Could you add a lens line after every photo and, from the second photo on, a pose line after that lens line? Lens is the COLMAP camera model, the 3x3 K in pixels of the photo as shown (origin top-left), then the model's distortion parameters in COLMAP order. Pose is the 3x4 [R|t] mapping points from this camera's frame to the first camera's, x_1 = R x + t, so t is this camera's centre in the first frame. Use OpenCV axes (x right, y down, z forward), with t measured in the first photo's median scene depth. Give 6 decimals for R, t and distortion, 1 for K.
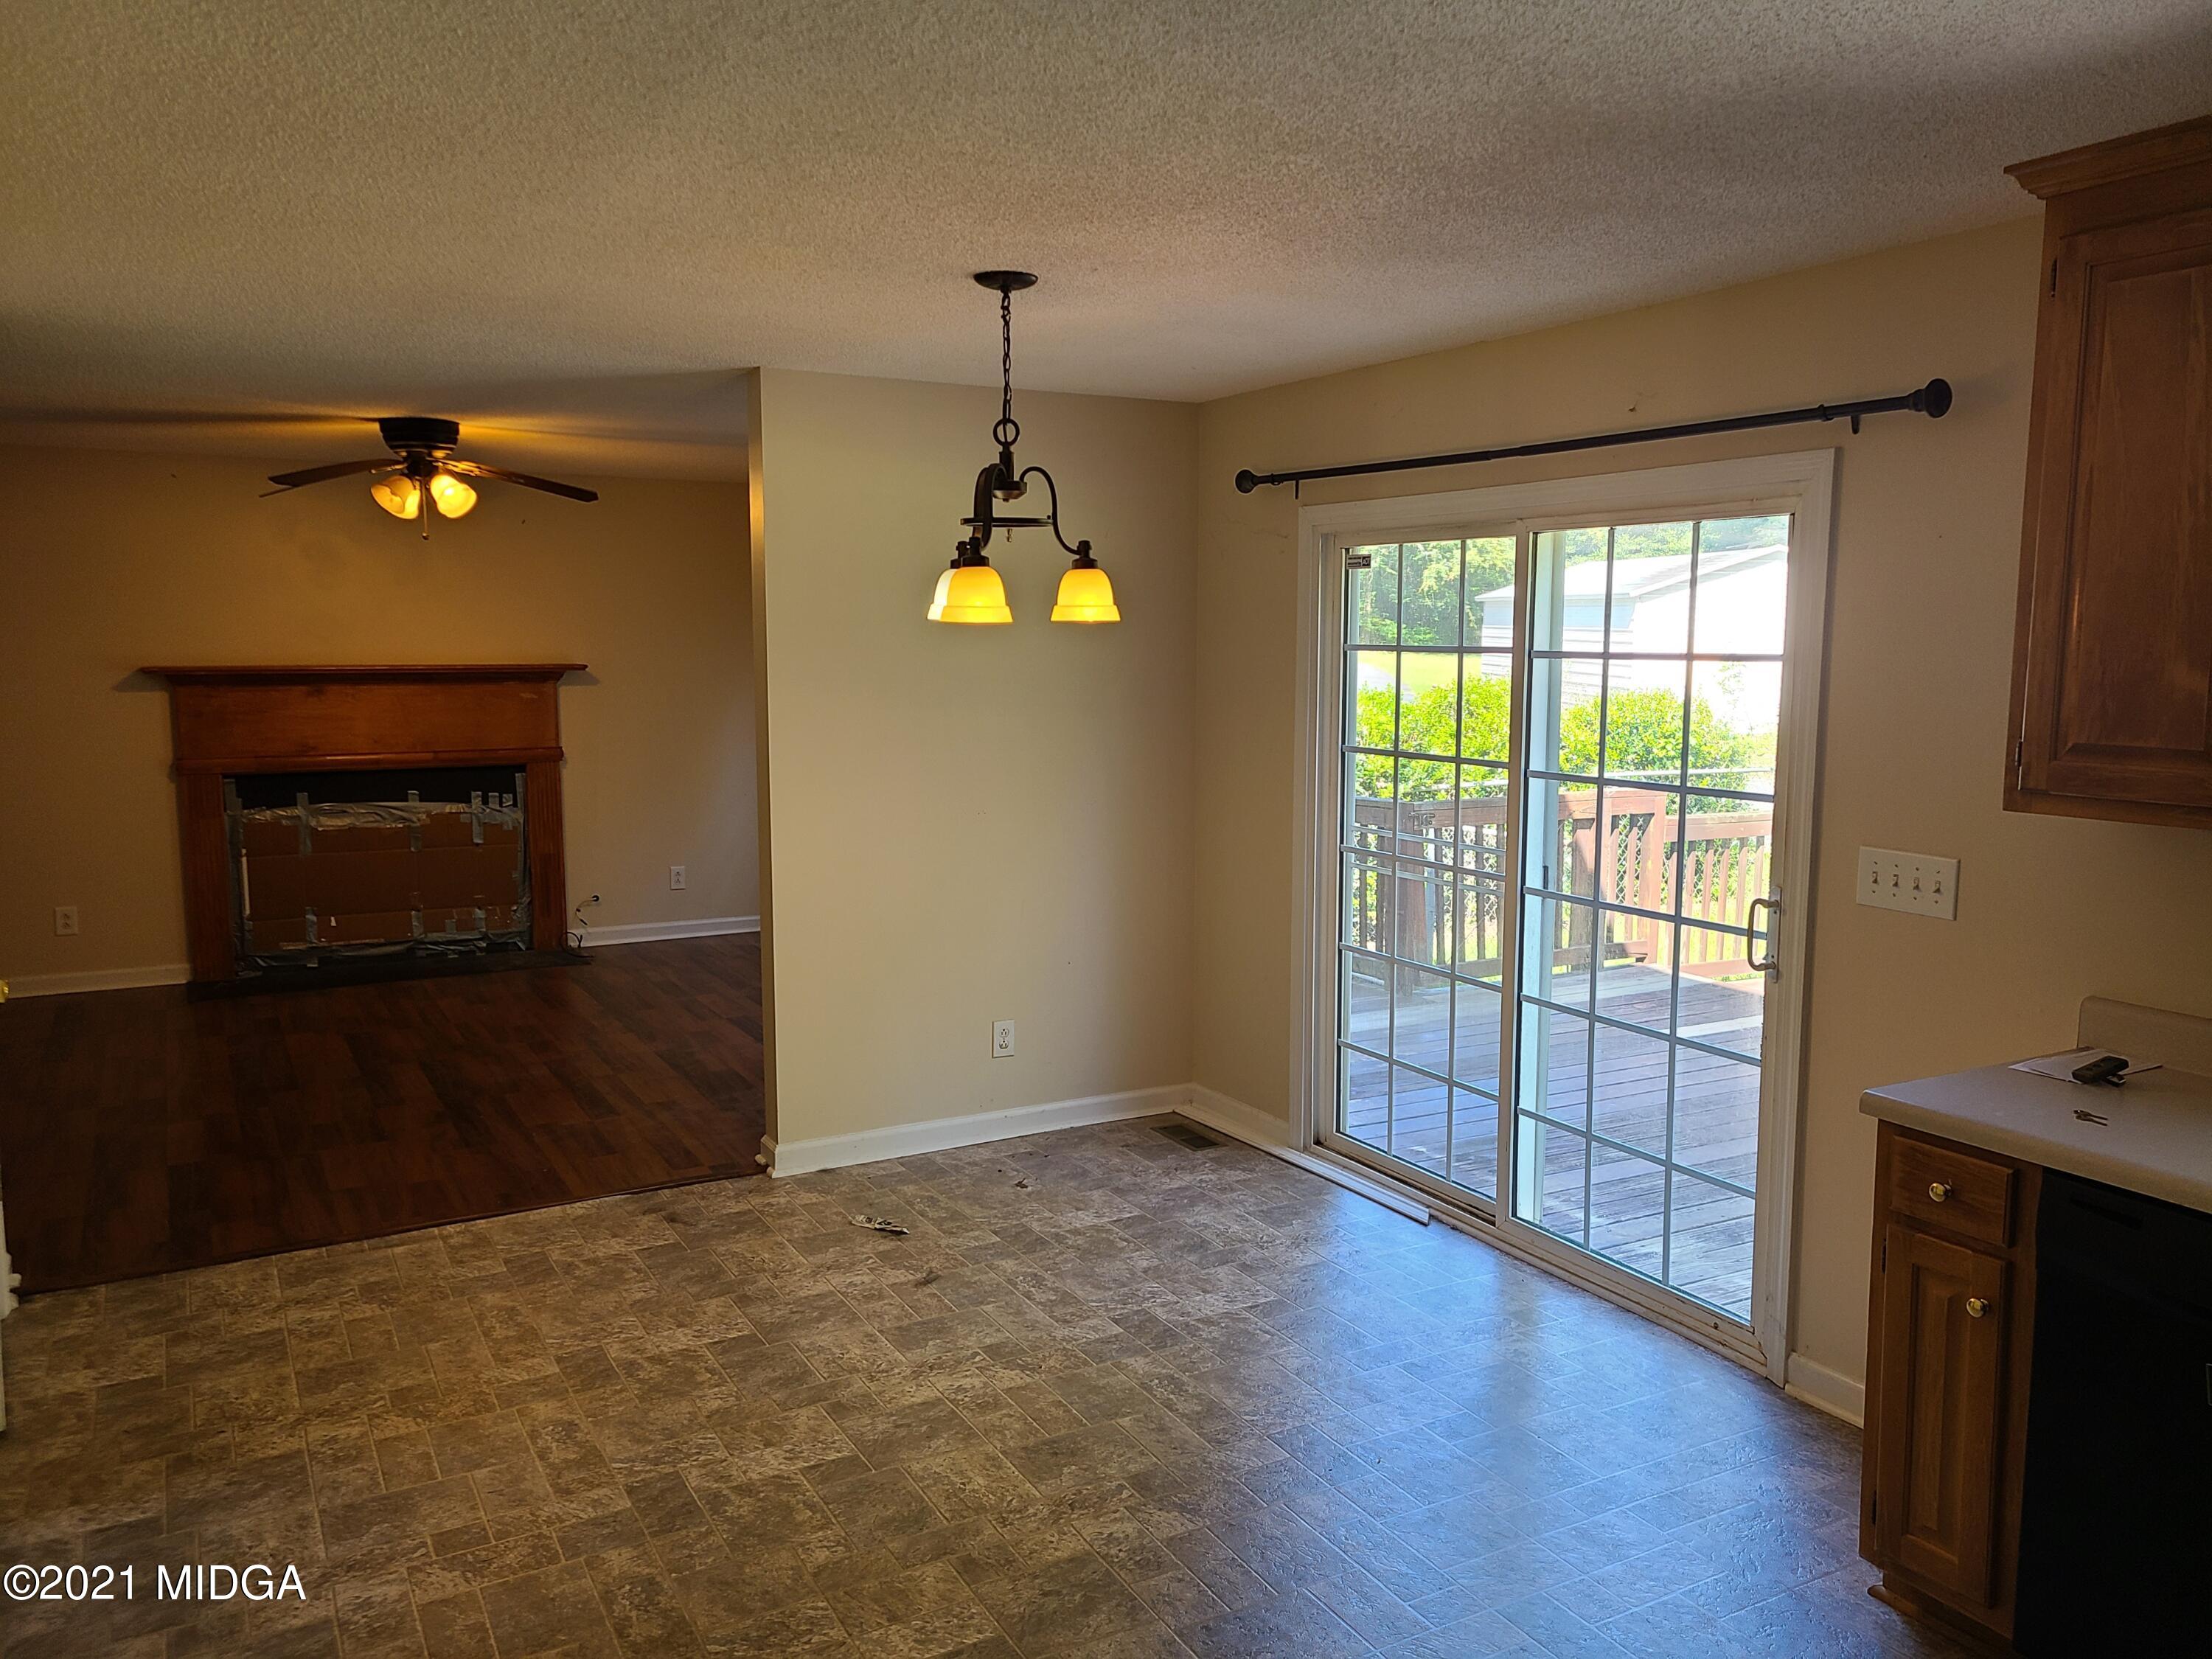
lens RADIAL K [[1678.9, 0, 1108.7], [0, 1678.9, 832.6], [0, 0, 1]] dist [0.027402, -0.000662]
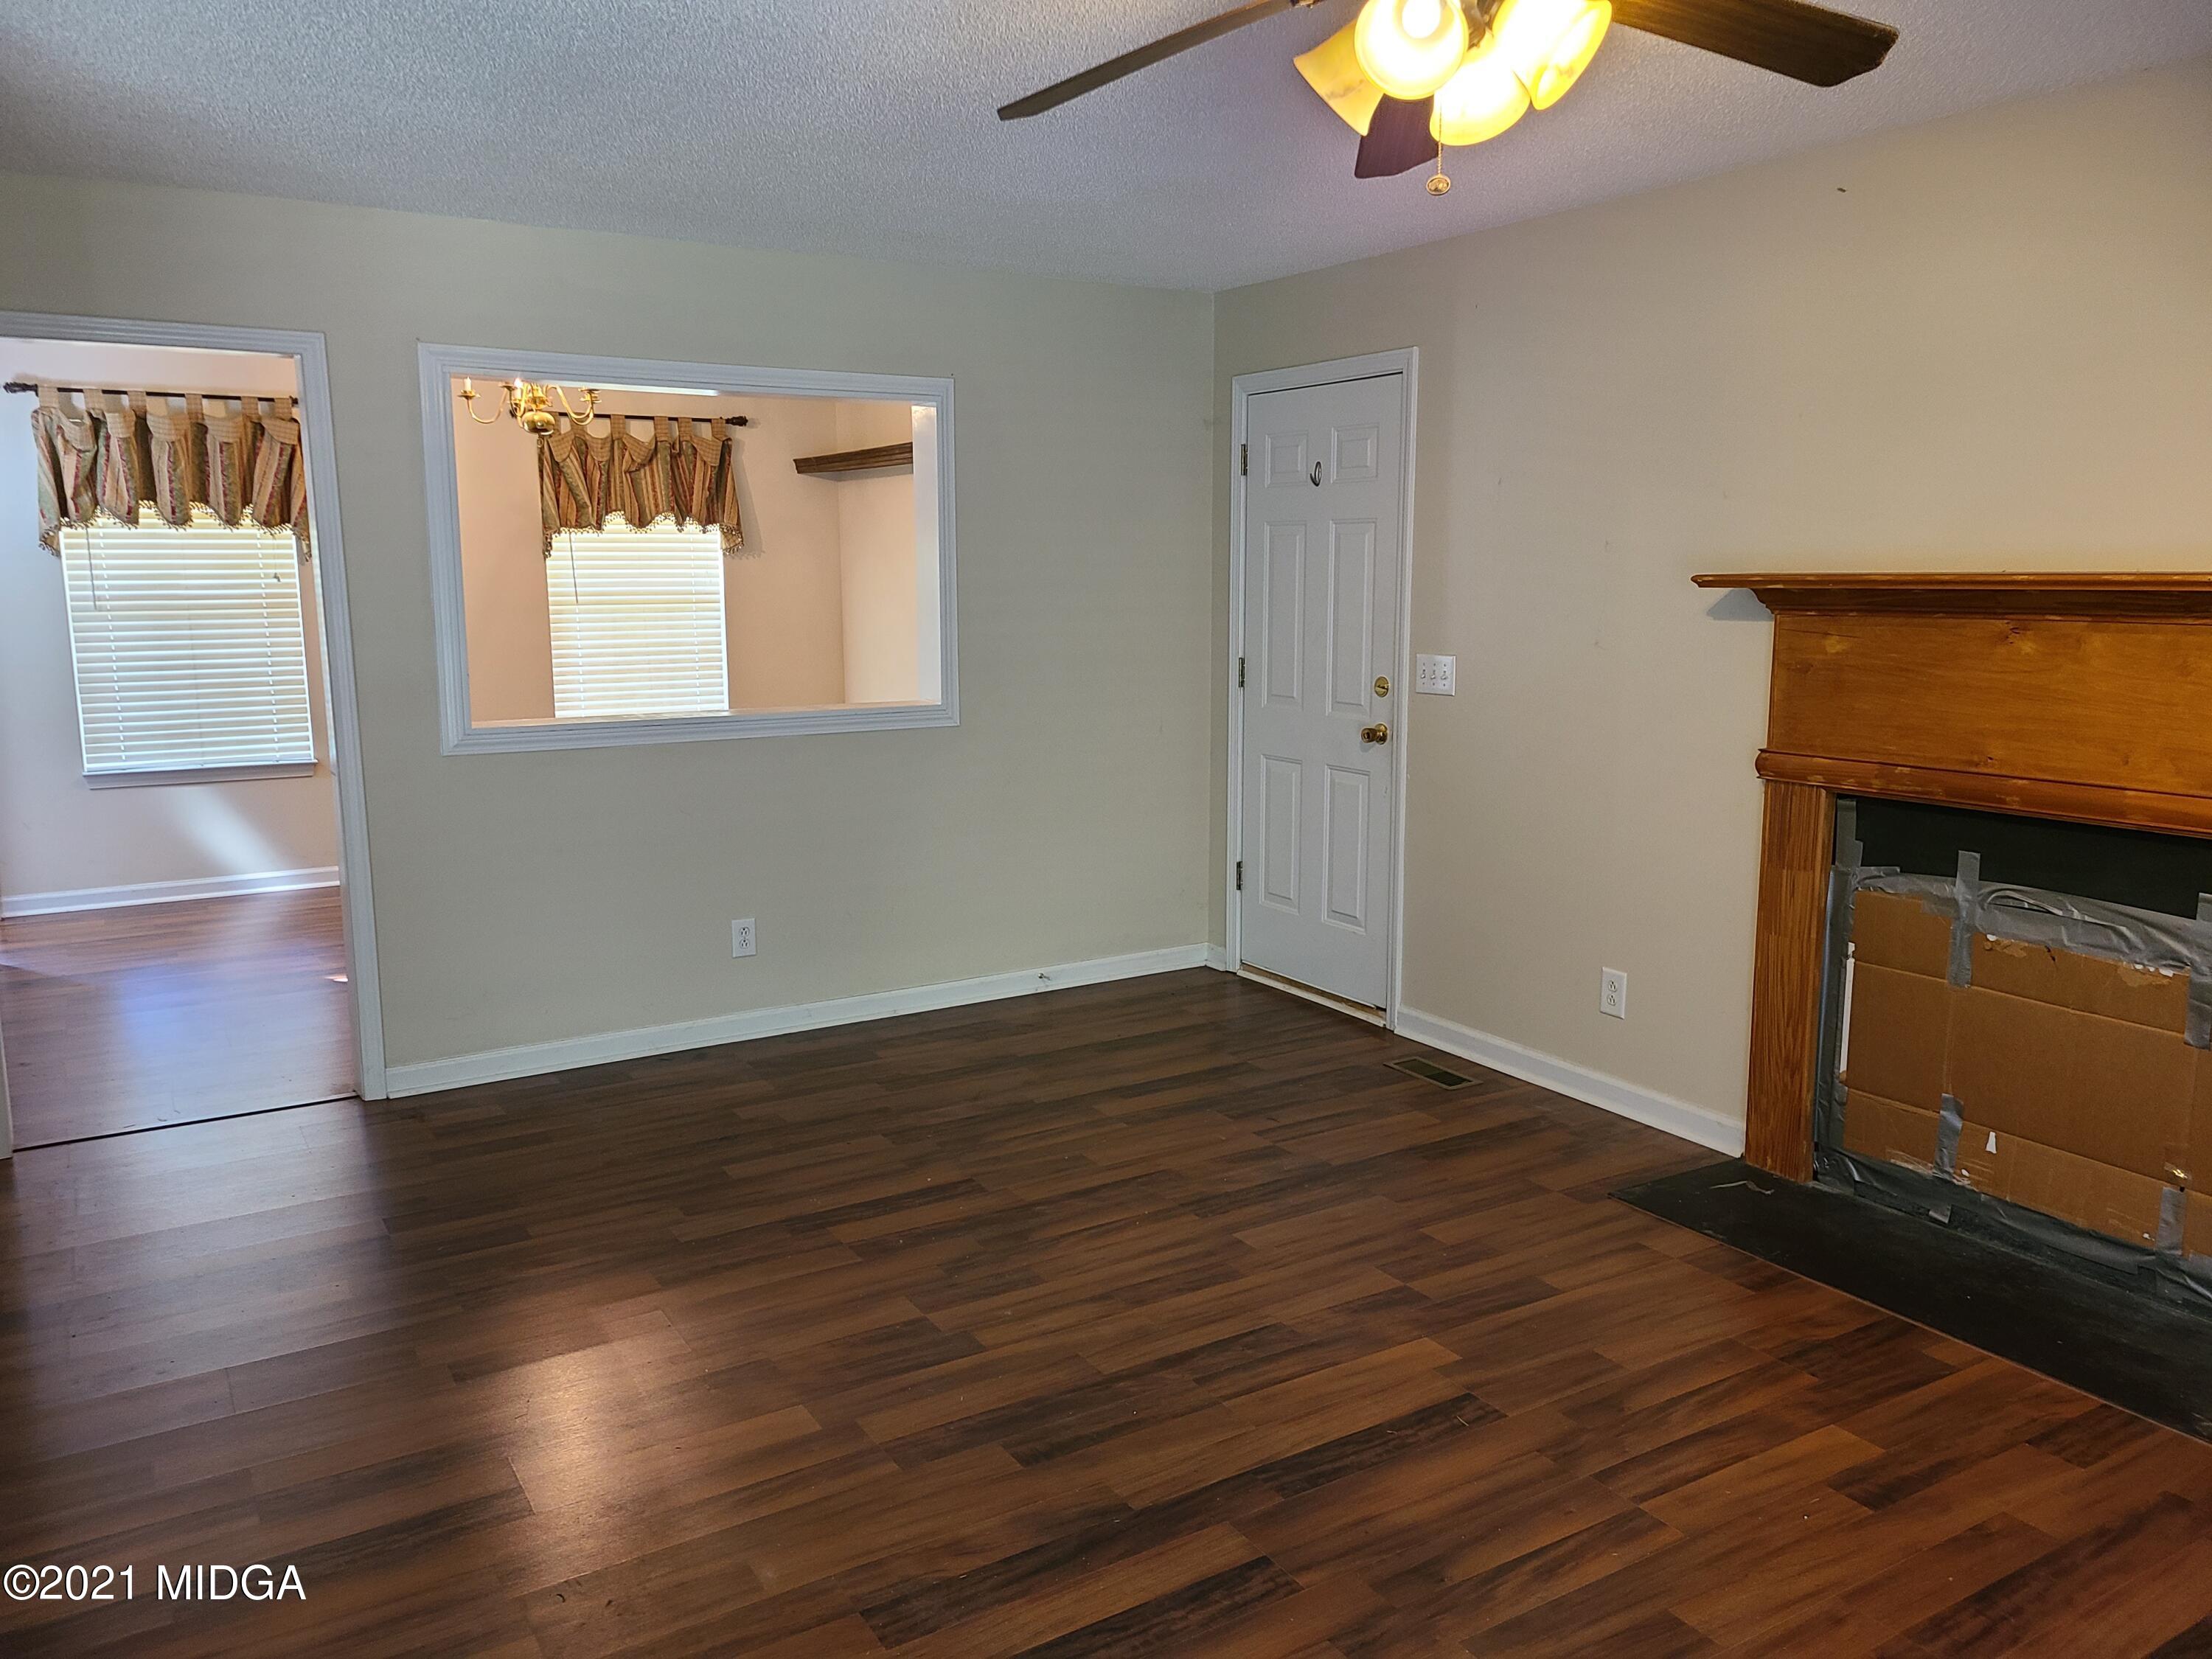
lens RADIAL K [[1678.9, 0, 1108.0], [0, 1678.9, 830.9], [0, 0, 1]] dist [0.027402, -0.000662]
pose [[0.049004, 0.159997, -0.985900, -0.037149], [-0.117924, 0.981109, 0.153358, -0.072040], [0.991813, 0.108746, 0.066946, 0.737403]]
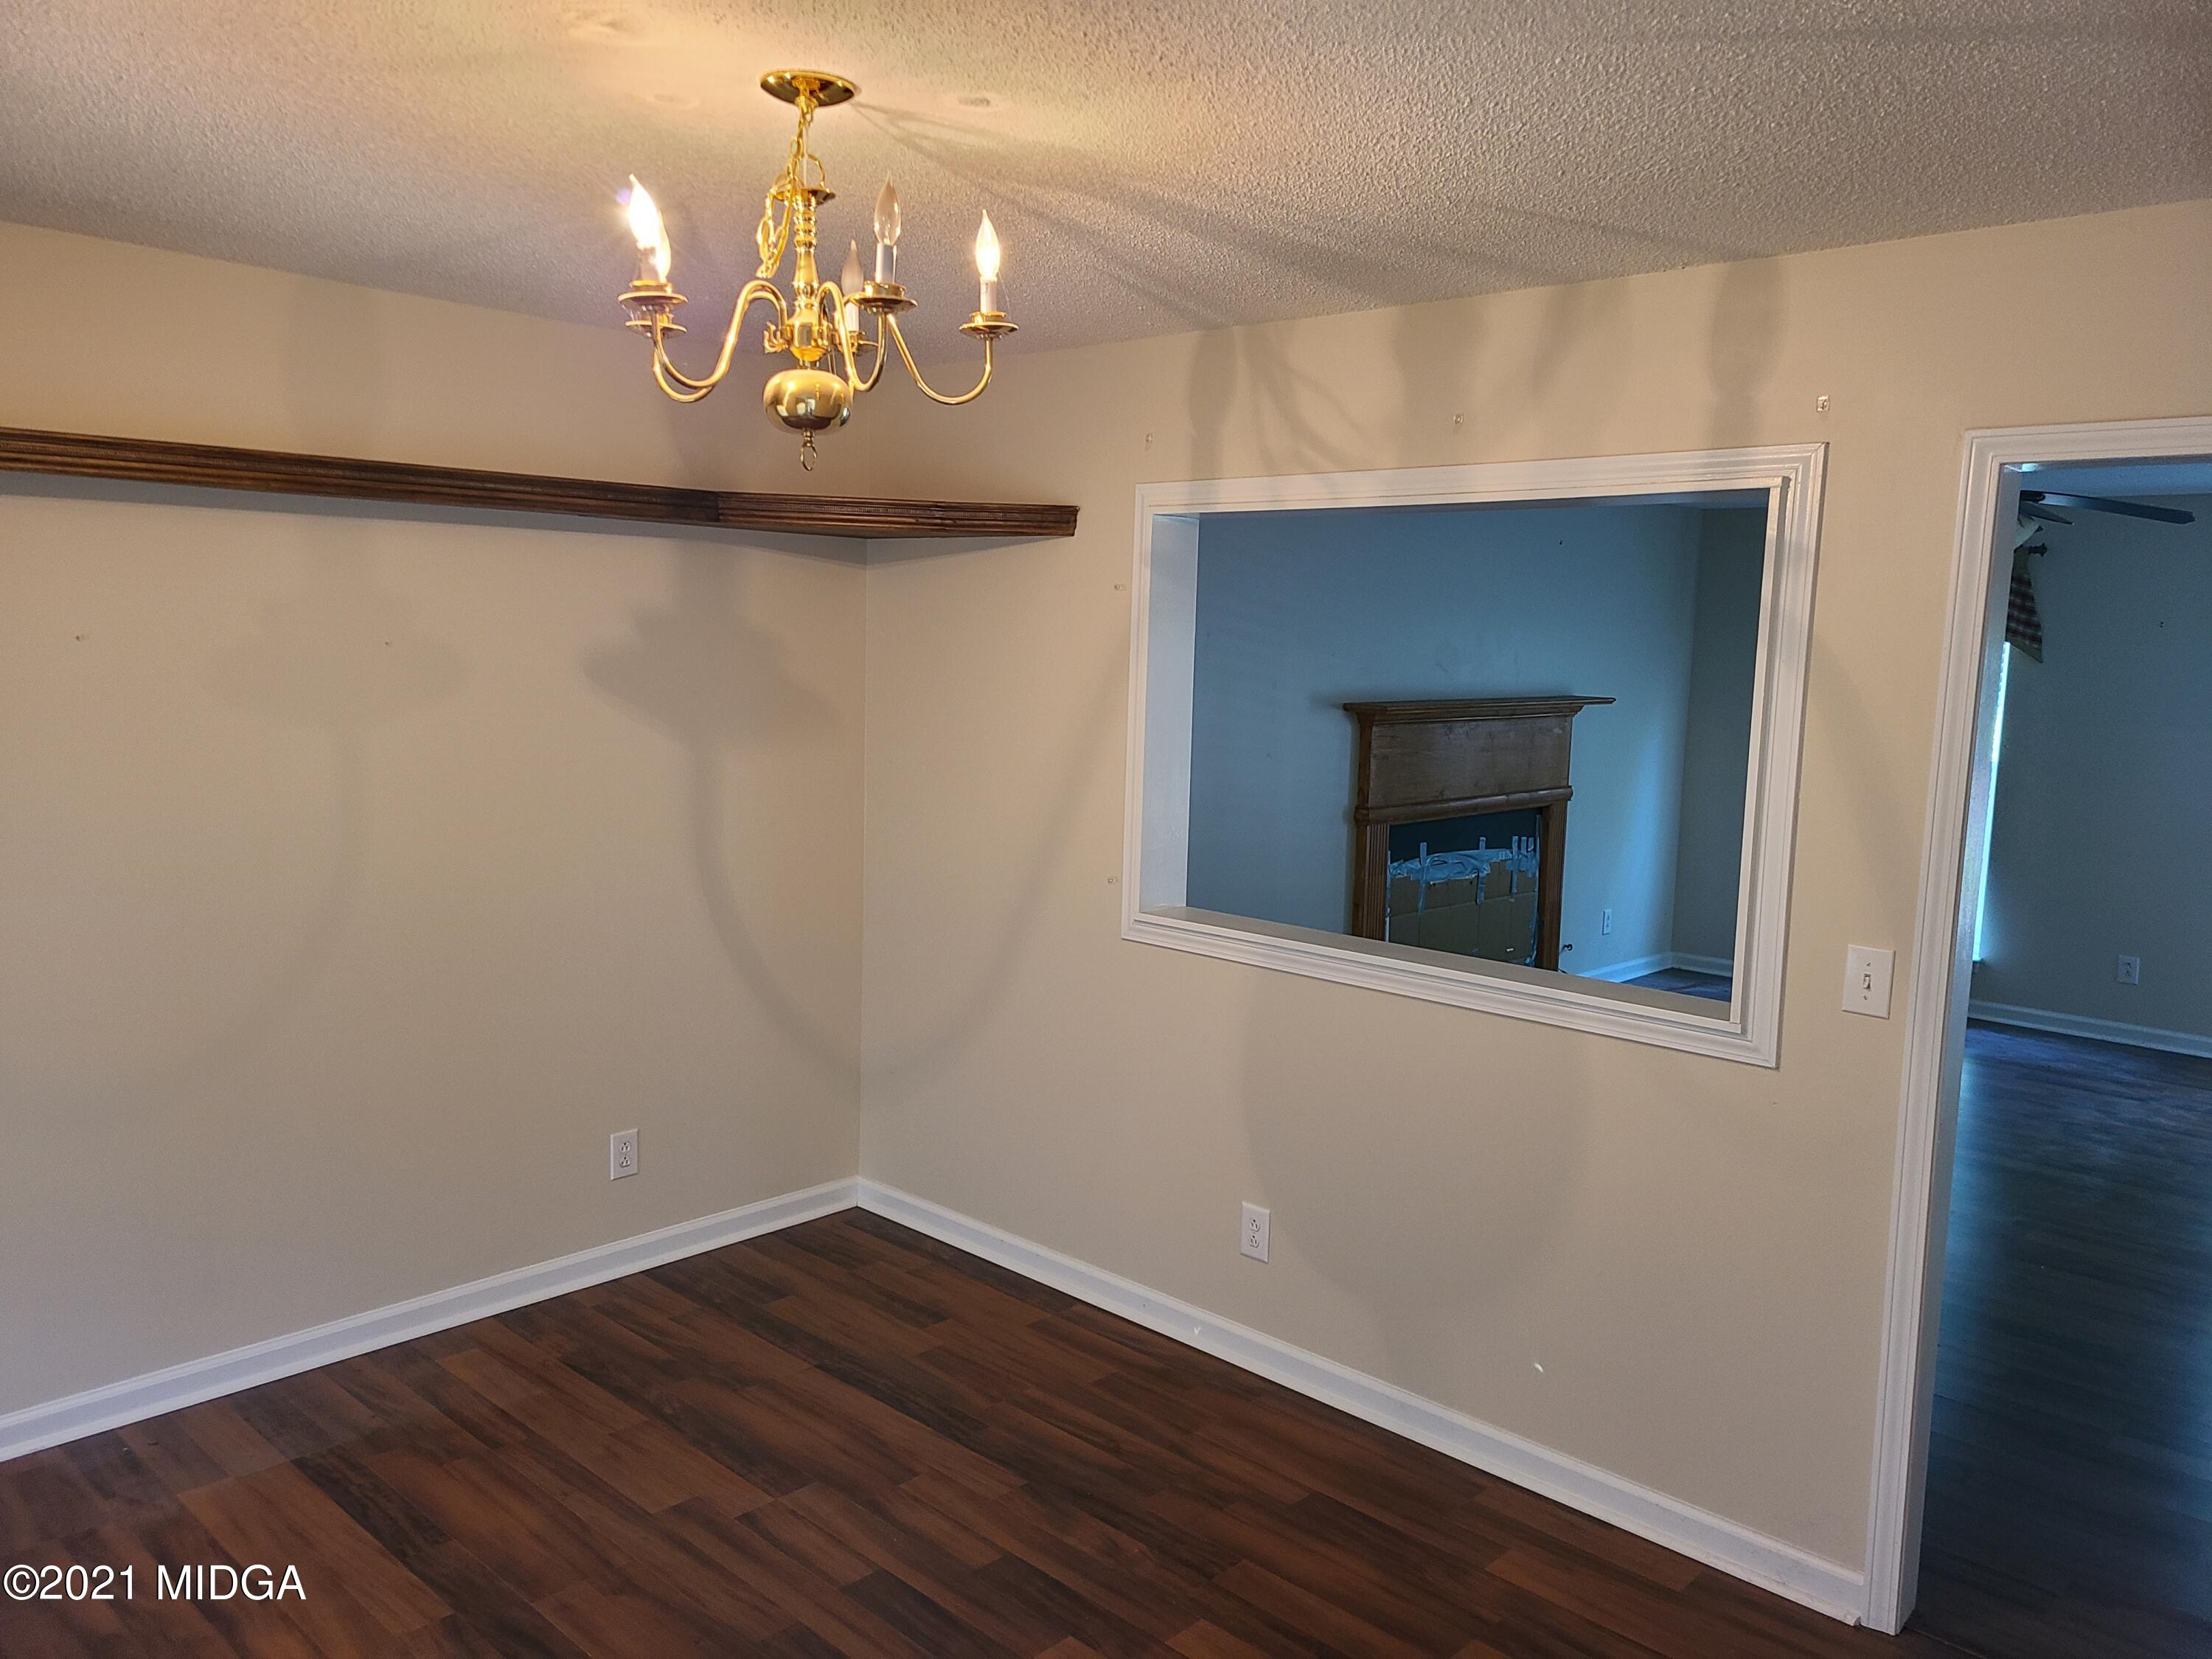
lens RADIAL K [[1678.9, 0, 1104.3], [0, 1678.9, 833.3], [0, 0, 1]] dist [0.027402, -0.000662]
pose [[0.955335, -0.008004, 0.295415, -0.877289], [0.006376, 0.999959, 0.006474, -0.034436], [-0.295455, -0.004301, 0.955347, 0.247173]]
